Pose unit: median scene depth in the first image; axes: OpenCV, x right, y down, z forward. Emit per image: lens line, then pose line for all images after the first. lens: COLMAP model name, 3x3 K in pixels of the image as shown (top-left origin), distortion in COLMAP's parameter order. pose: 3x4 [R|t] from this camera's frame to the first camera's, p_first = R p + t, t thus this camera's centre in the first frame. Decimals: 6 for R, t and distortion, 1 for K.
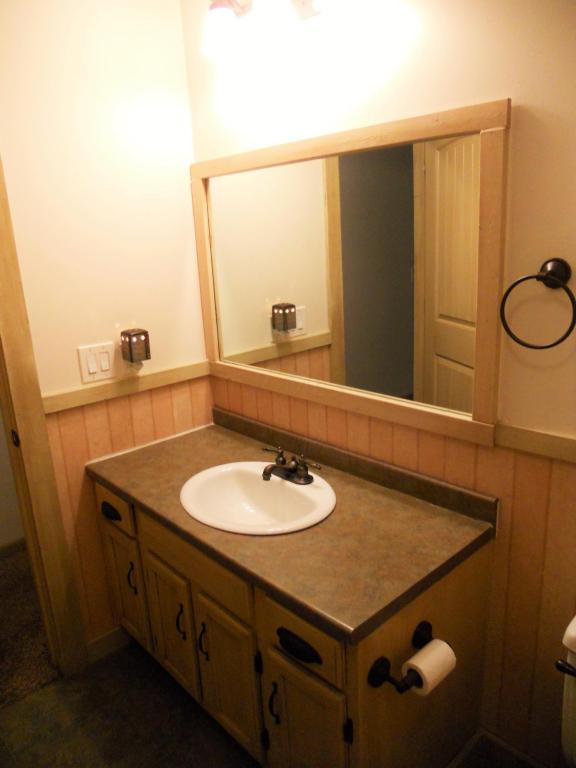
lens RADIAL K [[543.7, 0, 288.0], [0, 543.7, 384.0], [0, 0, 1]] dist [-0.024516, 0.000128]
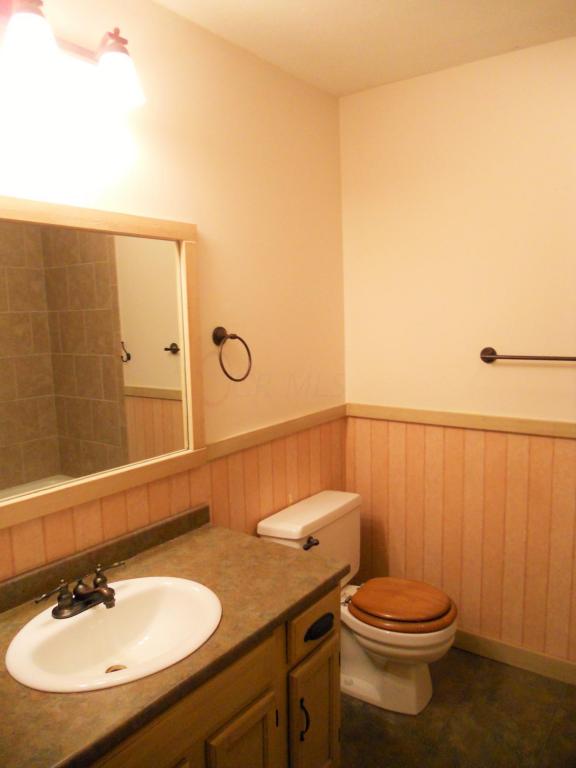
lens RADIAL K [[576.4, 0, 288.0], [0, 576.4, 384.0], [0, 0, 1]] dist [-0.066044, 0.004627]
pose [[-0.186888, -0.084916, 0.978704, -0.935655], [0.274107, 0.952183, 0.134957, -0.188483], [-0.943365, 0.293492, -0.154676, 0.853653]]
